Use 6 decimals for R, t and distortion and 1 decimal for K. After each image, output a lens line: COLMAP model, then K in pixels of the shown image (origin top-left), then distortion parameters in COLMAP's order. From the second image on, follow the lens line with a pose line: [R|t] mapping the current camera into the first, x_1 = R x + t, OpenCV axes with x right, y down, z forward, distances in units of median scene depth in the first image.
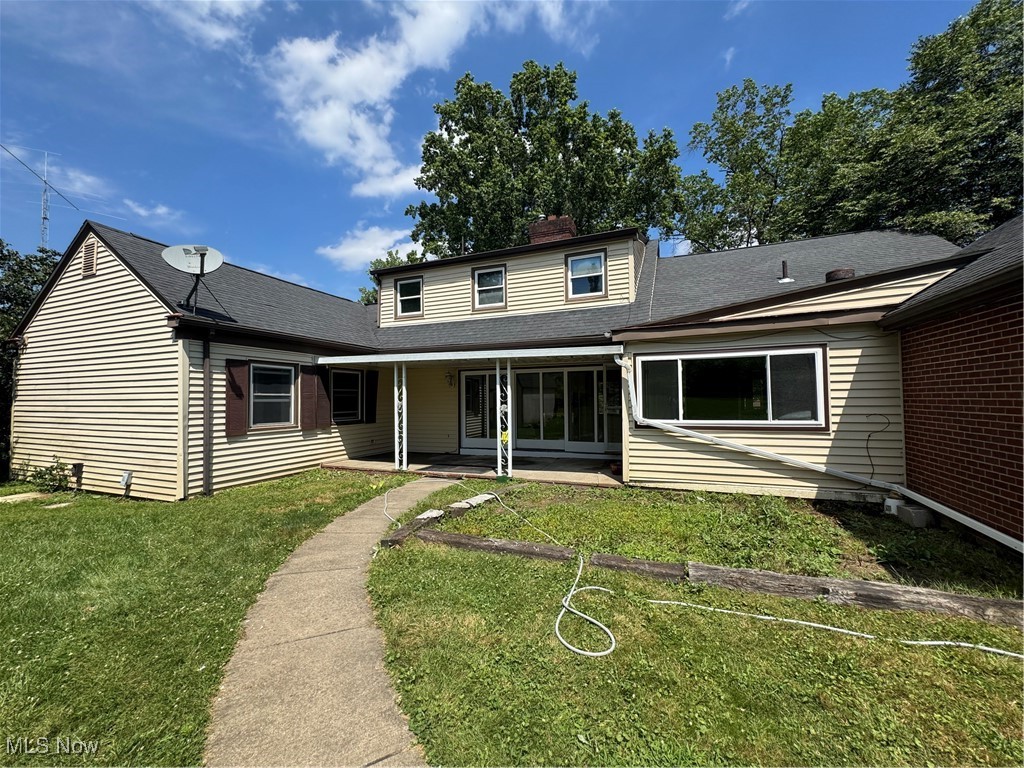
lens RADIAL K [[410.1, 0, 514.8], [0, 410.1, 383.9], [0, 0, 1]] dist [0.003790, 0.000643]
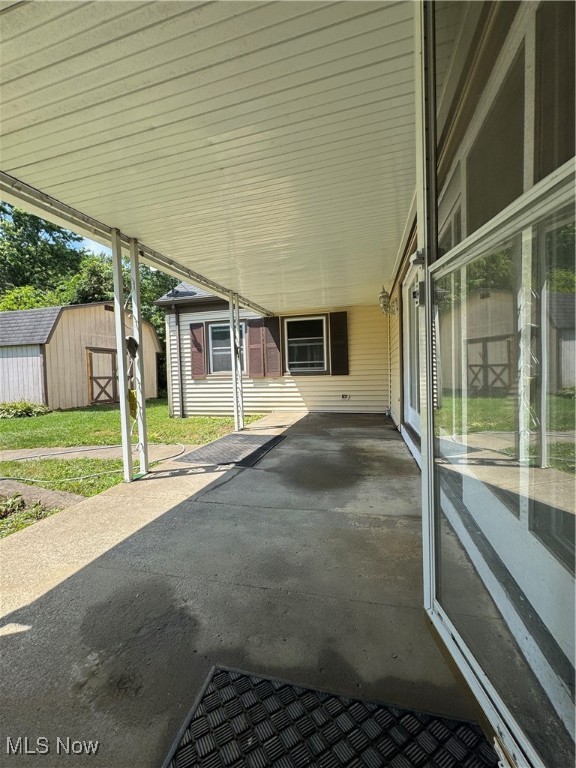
lens RADIAL K [[307.6, 0, 288.8], [0, 307.6, 384.2], [0, 0, 1]] dist [0.003790, 0.000643]
pose [[0.138651, 0.049018, -0.989128, 0.363120], [0.061900, 0.996392, 0.058055, 0.096660], [0.988405, -0.069277, 0.135116, 1.103386]]
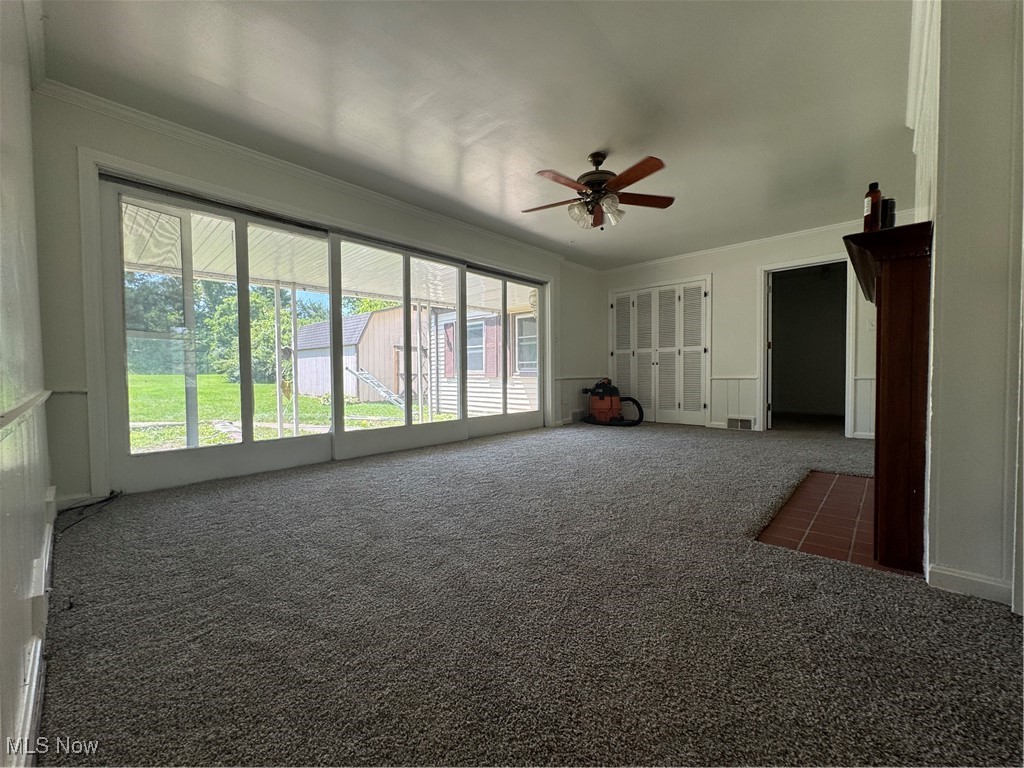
lens RADIAL K [[410.1, 0, 510.8], [0, 410.1, 383.8], [0, 0, 1]] dist [0.003790, 0.000643]
pose [[-0.355829, 0.042956, -0.933563, 0.527418], [0.050281, 0.998376, 0.026774, 0.113915], [0.933197, -0.037413, -0.357411, 1.614630]]
